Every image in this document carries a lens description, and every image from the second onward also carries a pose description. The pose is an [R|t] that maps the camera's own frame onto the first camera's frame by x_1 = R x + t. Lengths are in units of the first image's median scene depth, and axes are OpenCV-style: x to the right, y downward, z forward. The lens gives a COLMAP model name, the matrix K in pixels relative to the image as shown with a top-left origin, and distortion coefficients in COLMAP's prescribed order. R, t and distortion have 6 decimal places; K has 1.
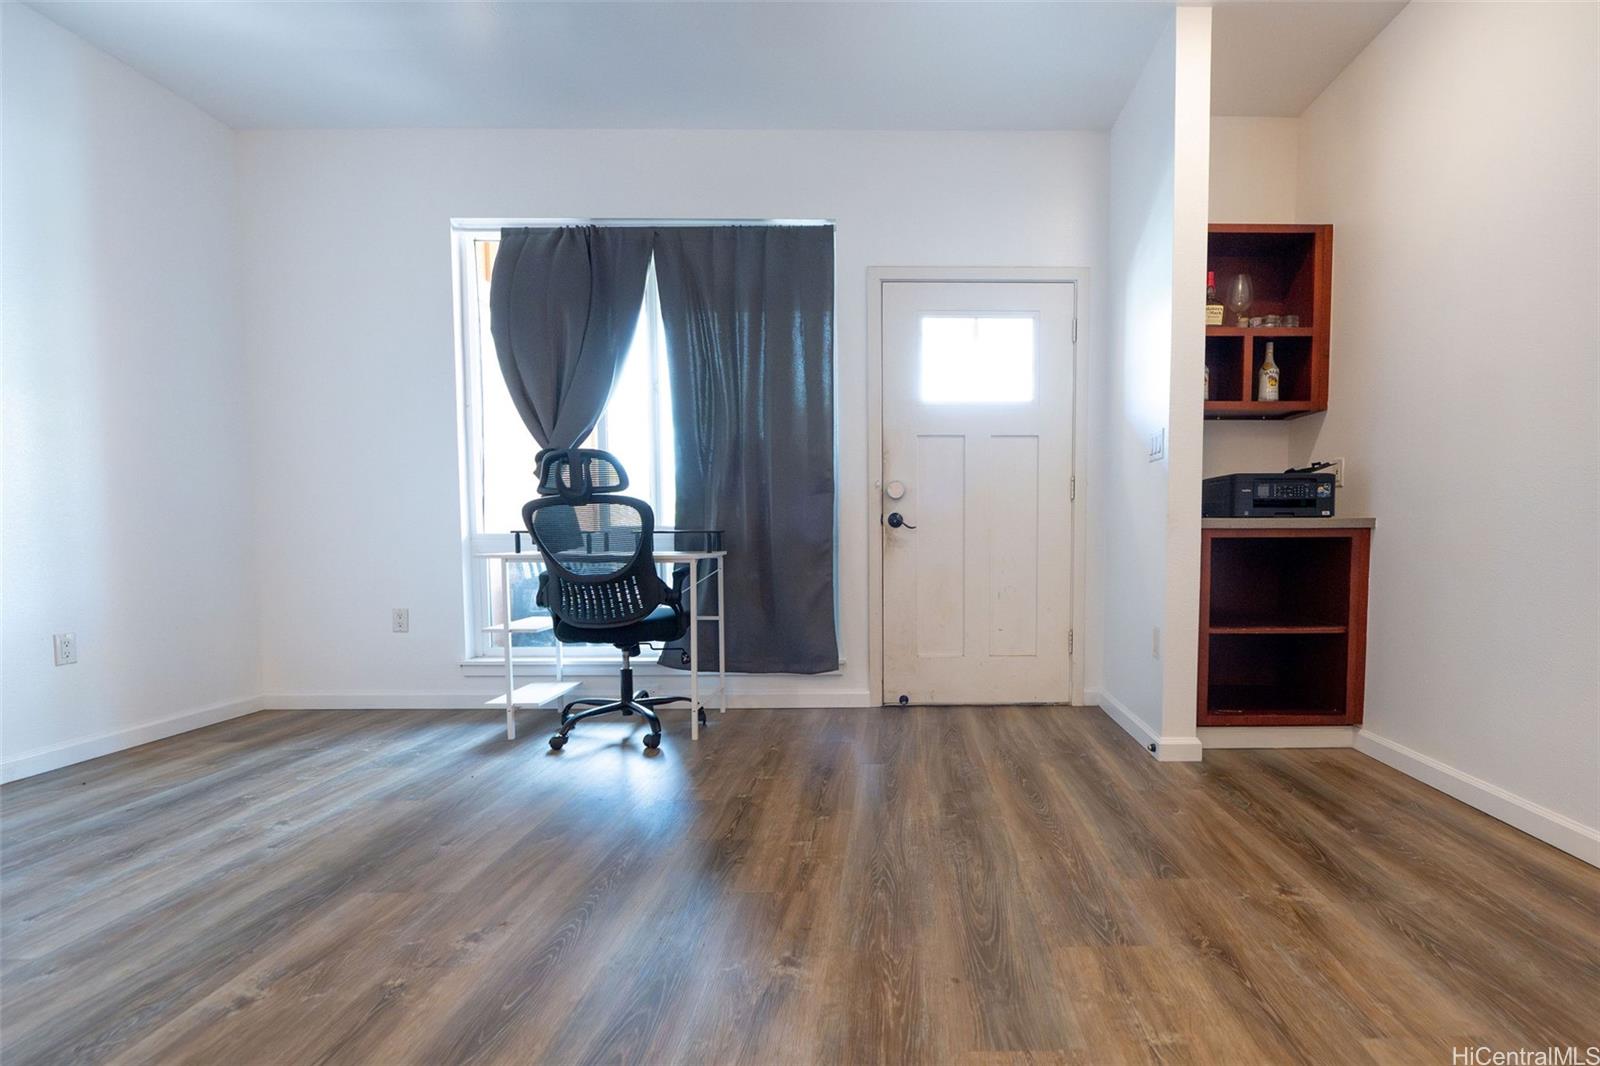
lens RADIAL K [[681.0, 0, 800.2], [0, 681.0, 568.7], [0, 0, 1]] dist [-0.011366, -0.000358]
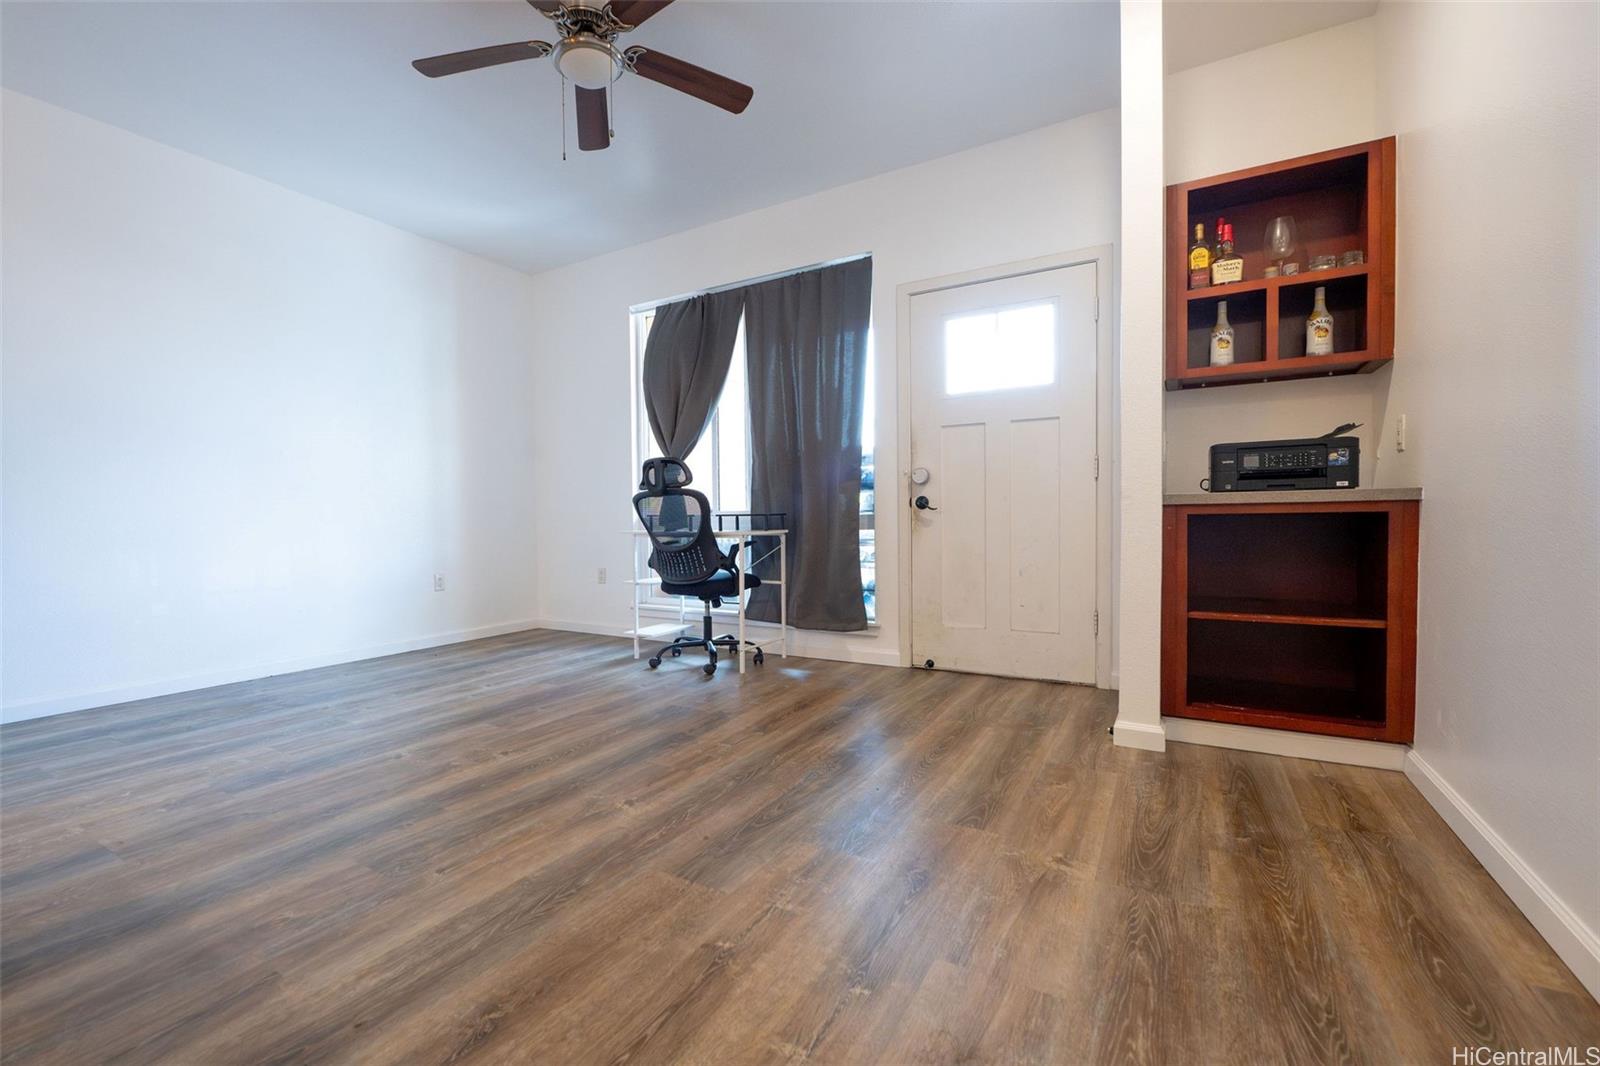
lens RADIAL K [[646.2, 0, 800.0], [0, 646.2, 533.0], [0, 0, 1]] dist [-0.008732, -0.000240]
pose [[0.867694, 0.002757, -0.497092, 0.542756], [-0.018183, 0.999491, -0.026195, 0.011926], [0.496767, 0.031768, 0.867303, -0.029700]]
